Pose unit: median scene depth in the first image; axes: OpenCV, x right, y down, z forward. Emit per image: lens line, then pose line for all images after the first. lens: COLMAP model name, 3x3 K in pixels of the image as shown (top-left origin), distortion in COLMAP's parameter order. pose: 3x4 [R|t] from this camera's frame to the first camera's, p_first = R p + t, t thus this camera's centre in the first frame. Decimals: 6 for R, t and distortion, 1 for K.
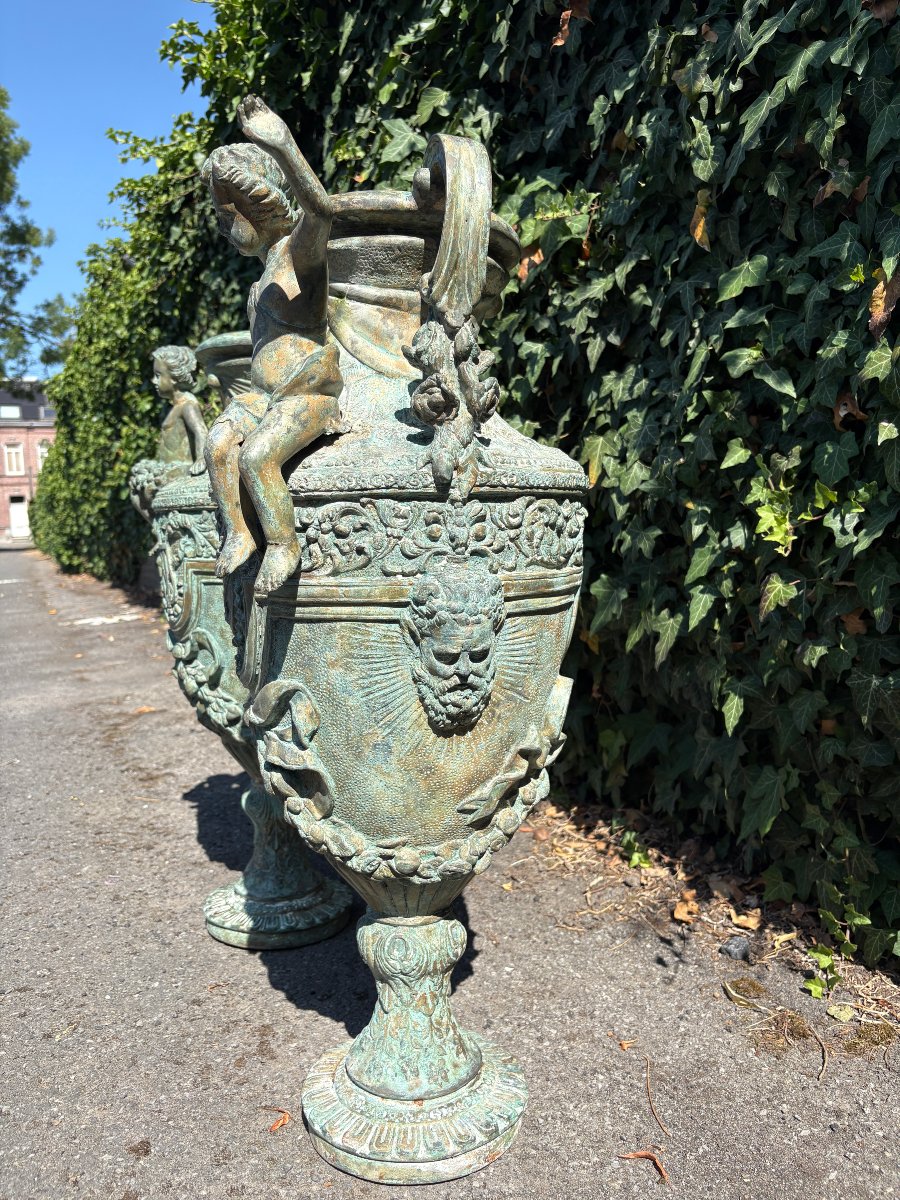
lens RADIAL K [[925.7, 0, 443.6], [0, 925.7, 597.4], [0, 0, 1]] dist [0.058064, -0.072303]
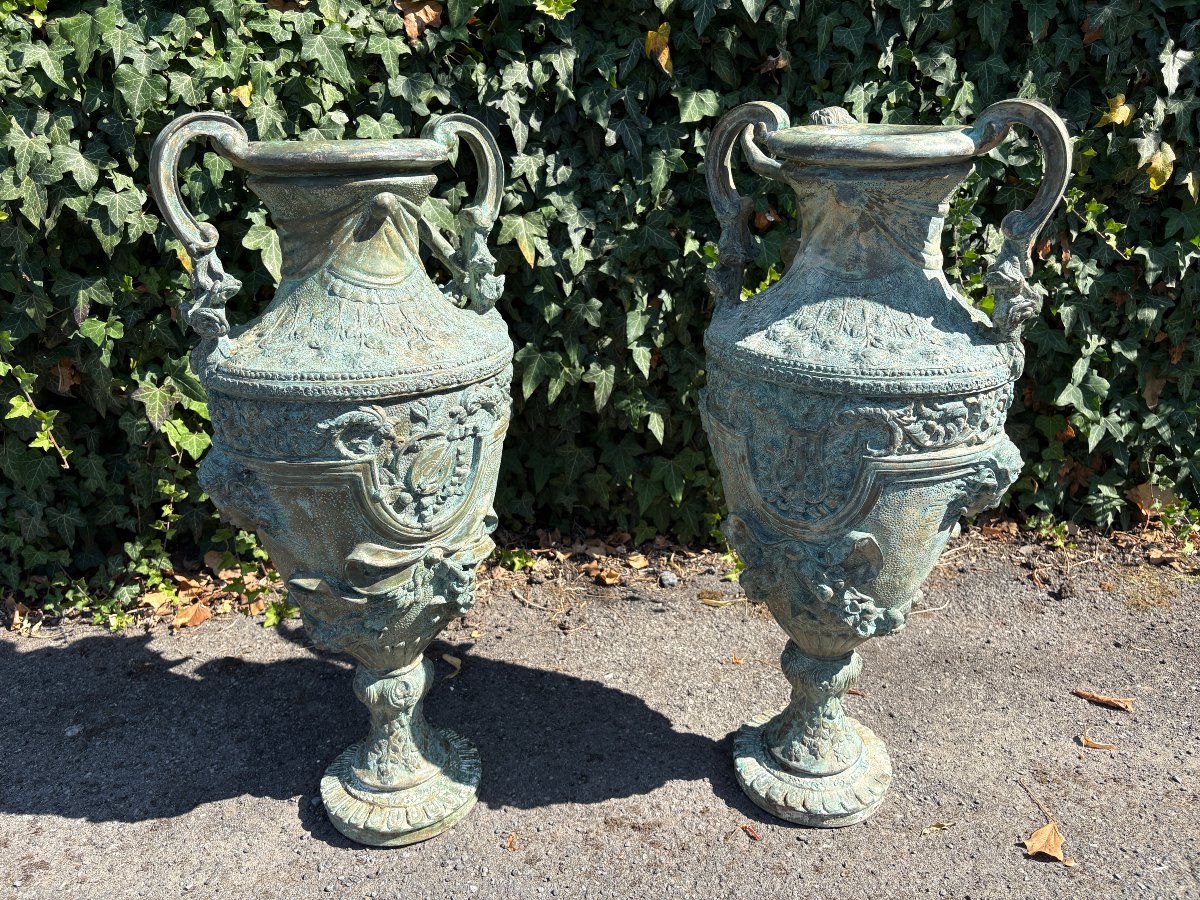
lens RADIAL K [[925.7, 0, 607.0], [0, 925.7, 455.6], [0, 0, 1]] dist [0.058064, -0.072303]
pose [[0.388051, -0.325834, 0.862119, -0.904166], [0.071981, 0.943277, 0.324109, -0.284057], [-0.918823, -0.063715, 0.389493, 0.528013]]
